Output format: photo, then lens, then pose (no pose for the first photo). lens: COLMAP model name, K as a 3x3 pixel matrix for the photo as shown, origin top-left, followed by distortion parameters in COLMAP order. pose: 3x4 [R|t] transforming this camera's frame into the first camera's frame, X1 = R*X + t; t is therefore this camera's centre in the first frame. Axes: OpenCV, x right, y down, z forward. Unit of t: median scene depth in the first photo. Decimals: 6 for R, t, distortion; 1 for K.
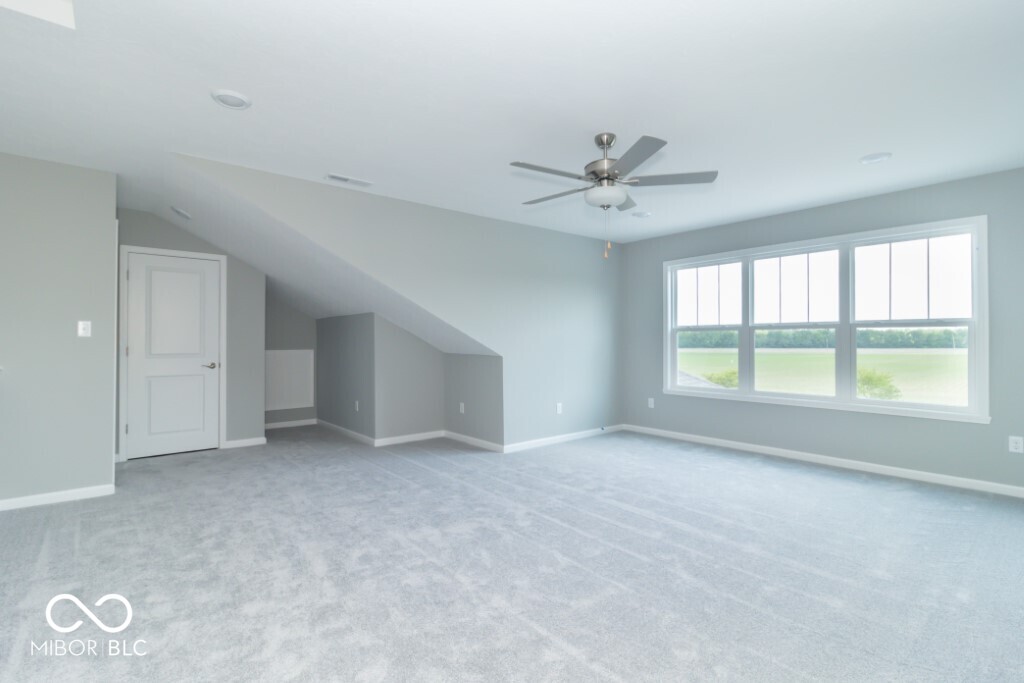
lens RADIAL K [[487.7, 0, 537.7], [0, 487.7, 337.0], [0, 0, 1]] dist [0.002365, 0.000217]
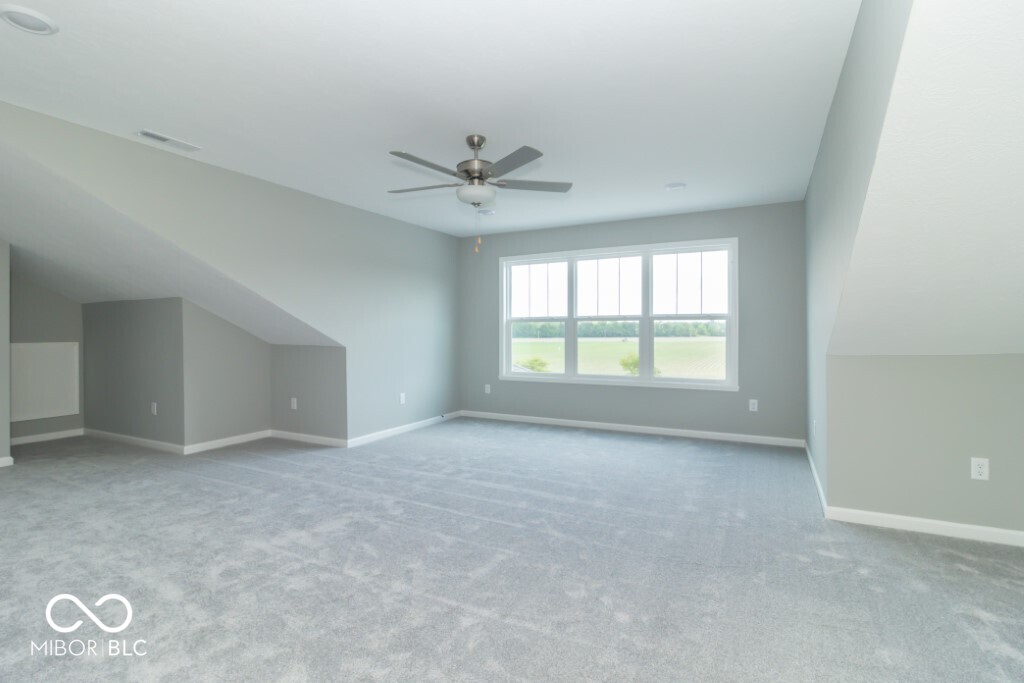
lens RADIAL K [[474.7, 0, 545.0], [0, 474.7, 333.9], [0, 0, 1]] dist [-0.000591, -0.000141]
pose [[0.923057, -0.002685, 0.384655, -0.115082], [-0.002437, 0.999915, 0.012827, 0.001433], [-0.384656, -0.012777, 0.922971, -0.015057]]
